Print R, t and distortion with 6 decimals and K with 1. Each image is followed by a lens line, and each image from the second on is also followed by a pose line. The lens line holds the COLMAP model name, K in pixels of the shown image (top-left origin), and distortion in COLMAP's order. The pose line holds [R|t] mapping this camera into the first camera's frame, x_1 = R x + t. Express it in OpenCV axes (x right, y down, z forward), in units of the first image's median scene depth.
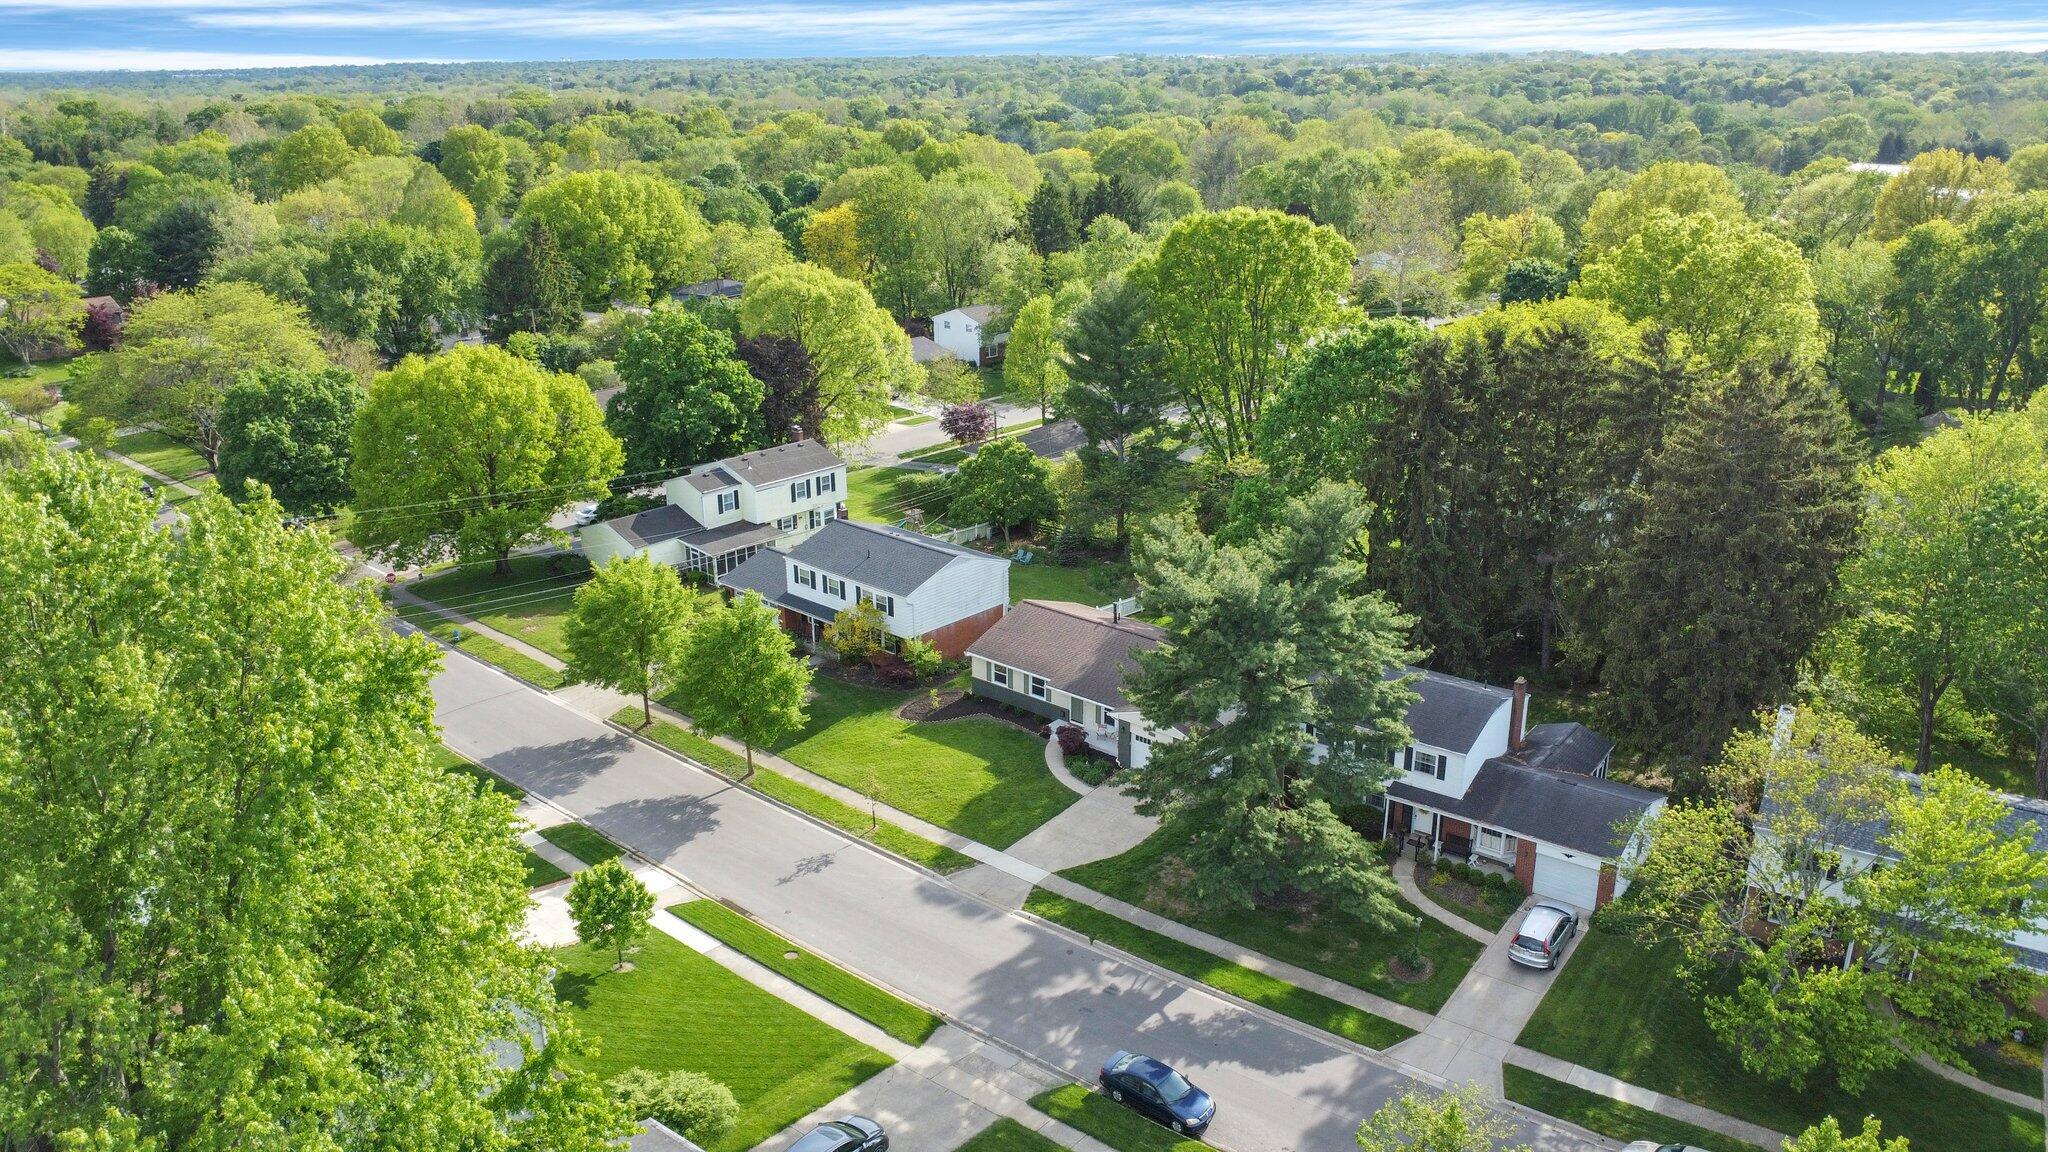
lens RADIAL K [[1476.0, 0, 1024.0], [0, 1476.0, 576.0], [0, 0, 1]] dist [-0.023794, -0.001604]
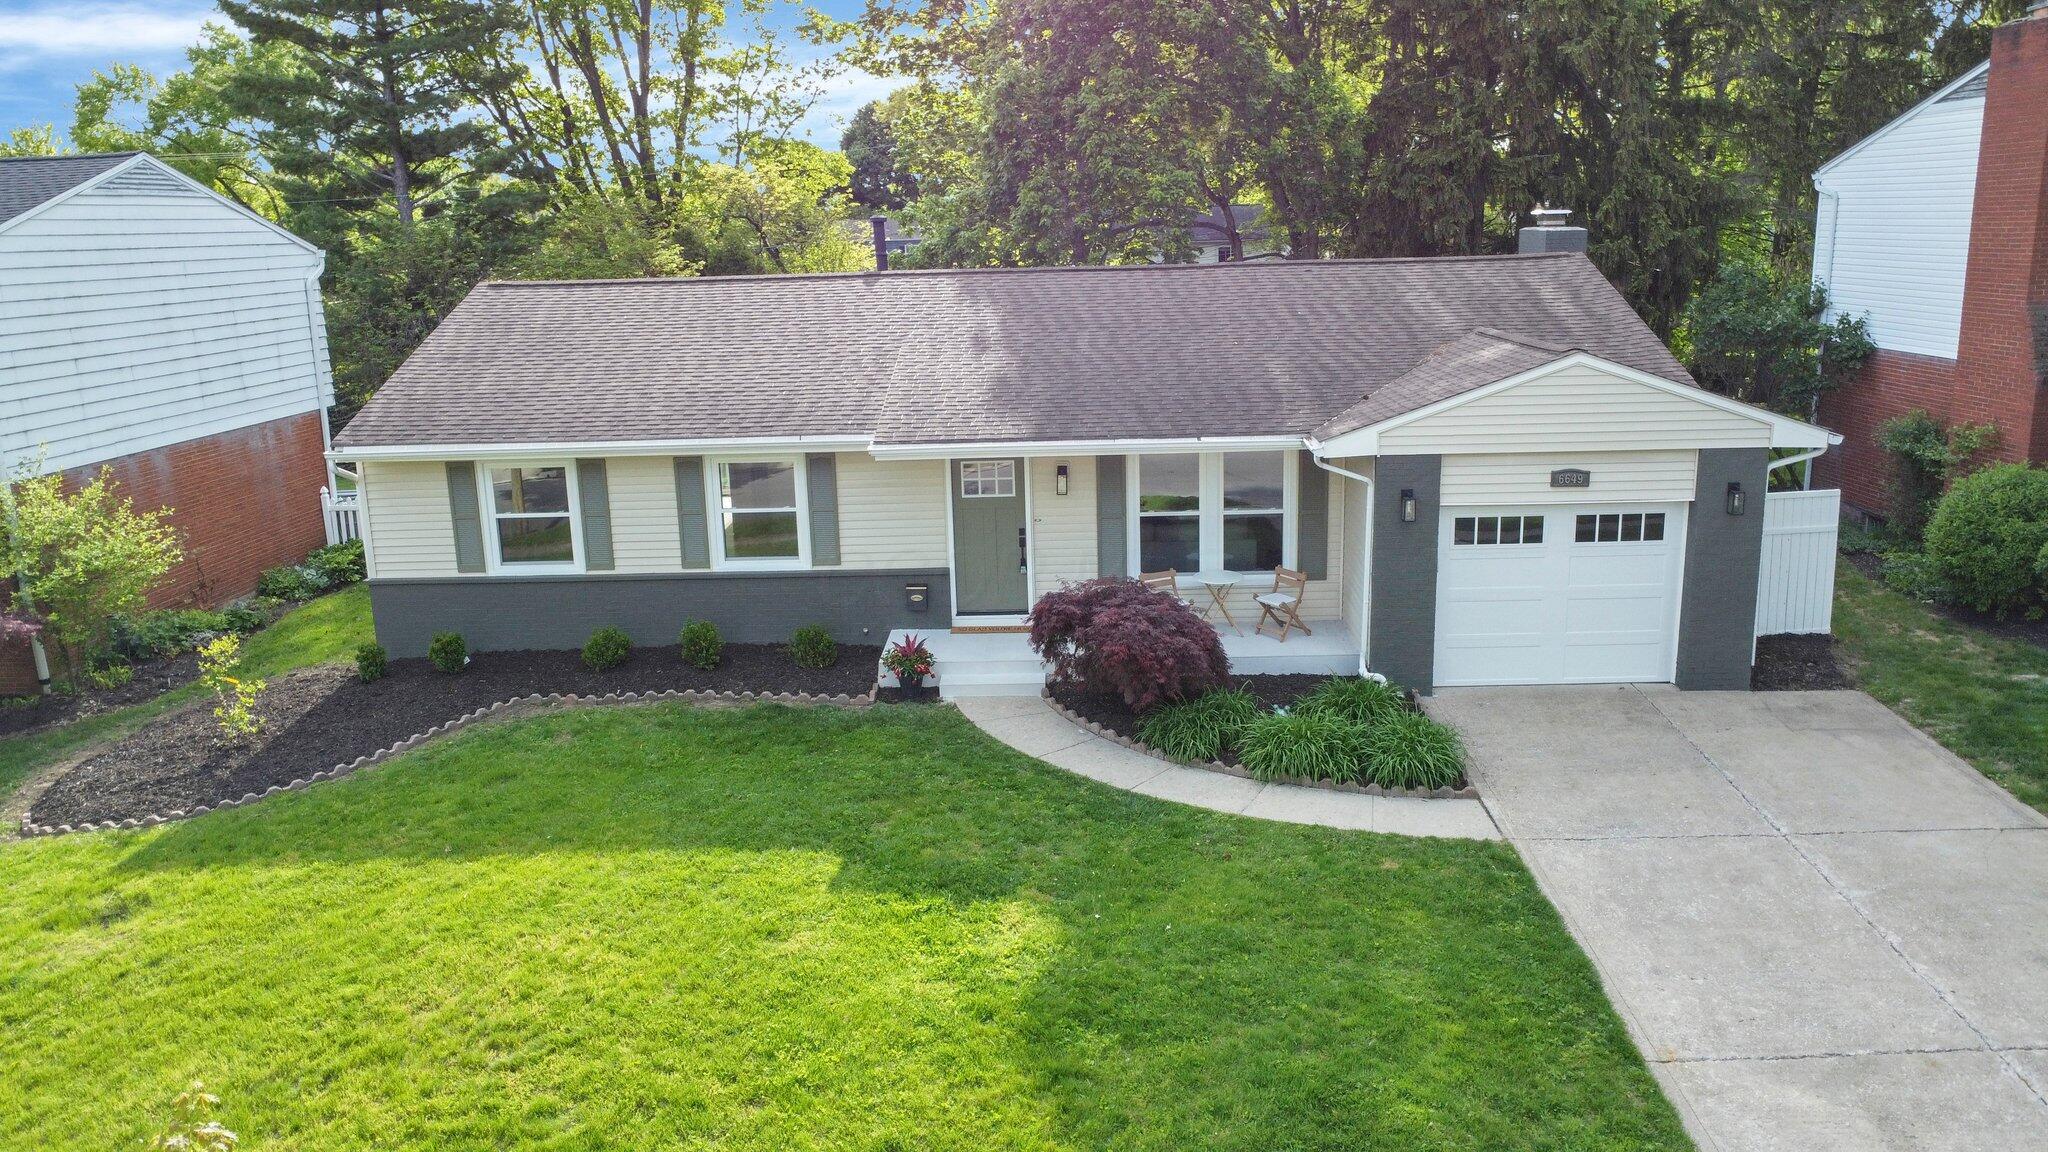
lens RADIAL K [[1476.0, 0, 1024.0], [0, 1476.0, 576.0], [0, 0, 1]] dist [-0.023794, -0.001604]
pose [[0.779482, -0.162481, 0.604986, -0.094169], [0.227992, 0.973124, -0.032399, 0.099824], [-0.583462, 0.163186, 0.795577, 0.798140]]
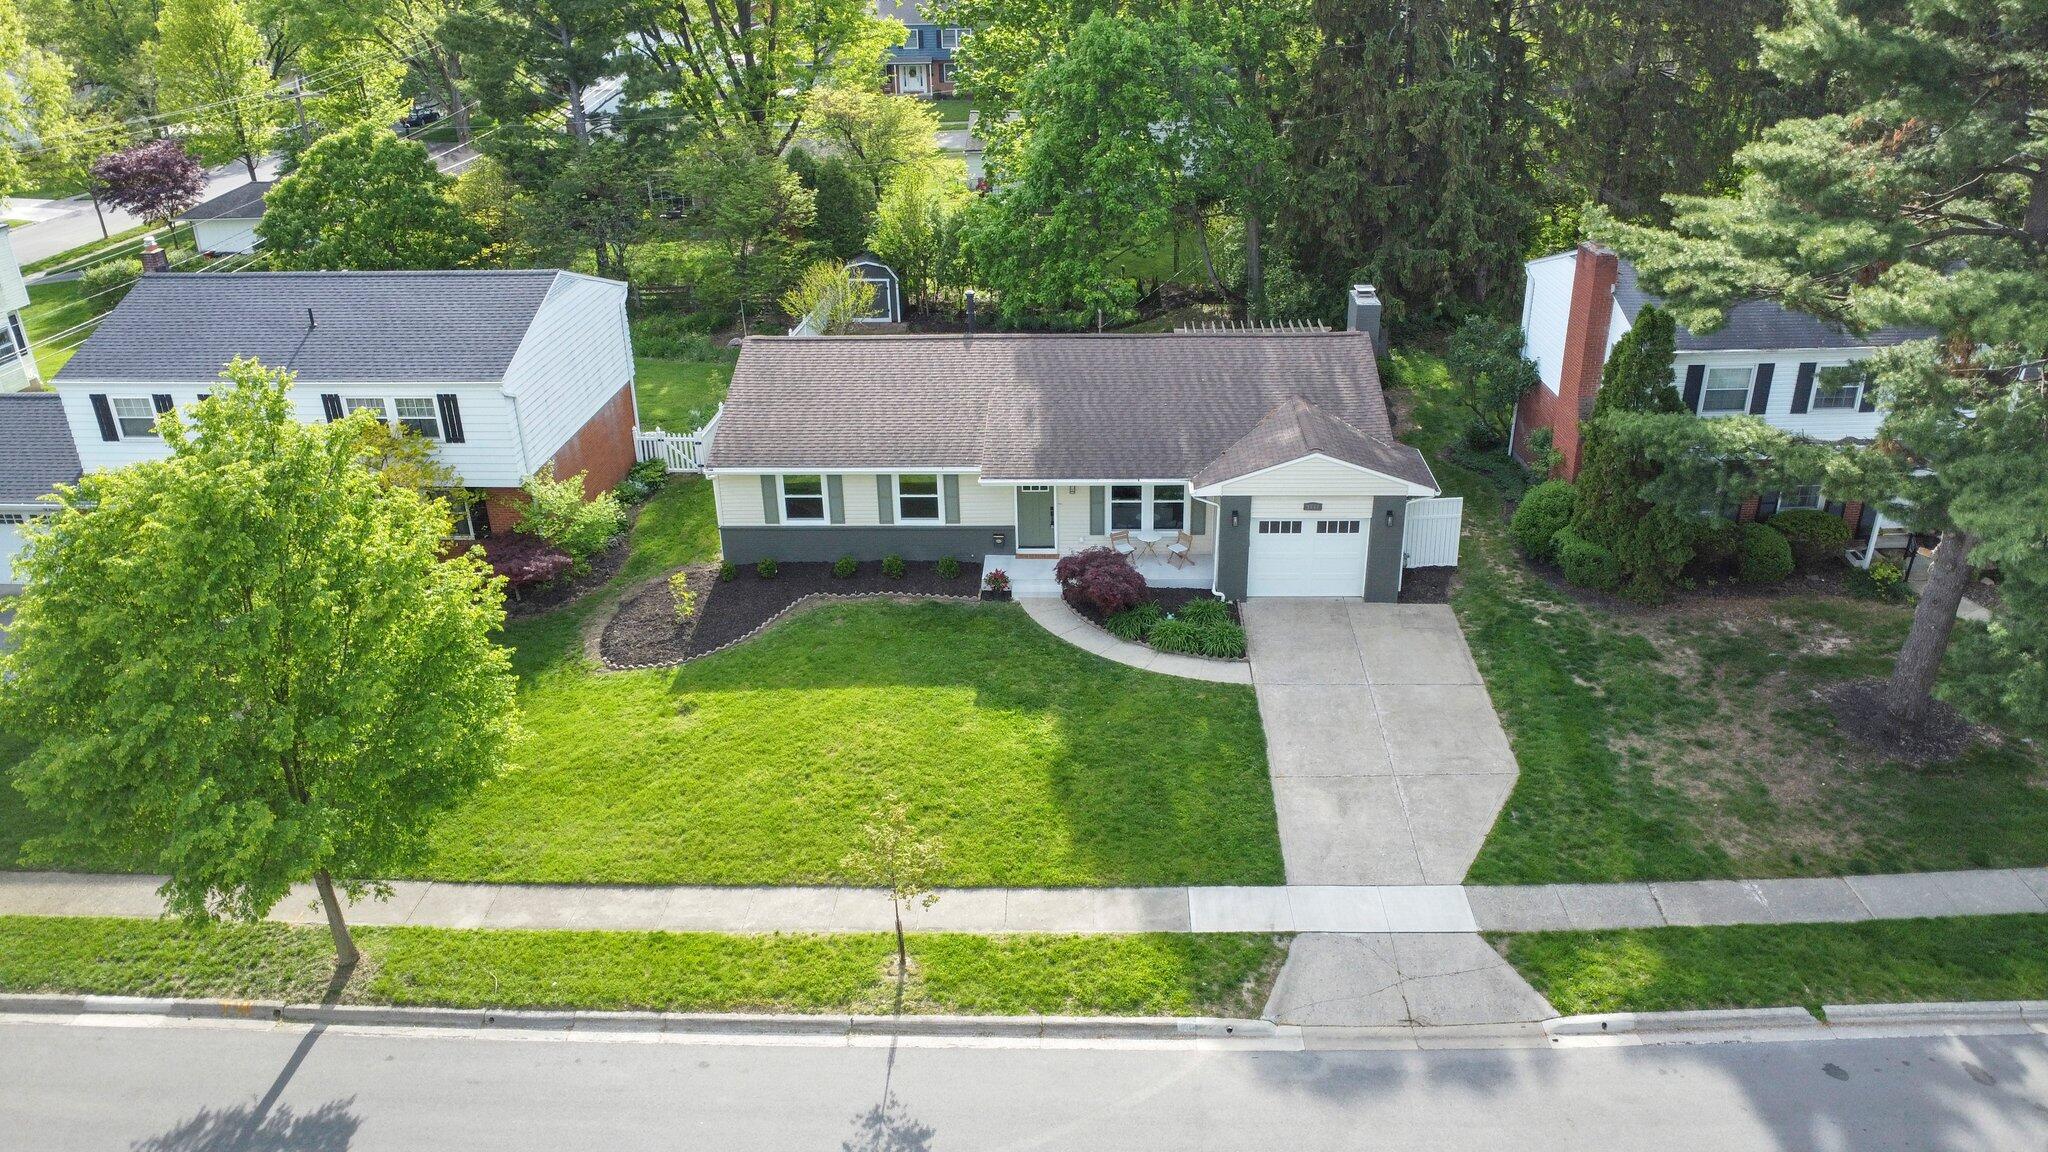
lens RADIAL K [[1476.0, 0, 1024.0], [0, 1476.0, 576.0], [0, 0, 1]] dist [-0.023794, -0.001604]
pose [[0.788696, -0.278962, 0.547849, -0.209797], [0.219198, 0.960158, 0.173345, 0.028618], [-0.574379, -0.016629, 0.818421, 0.621848]]
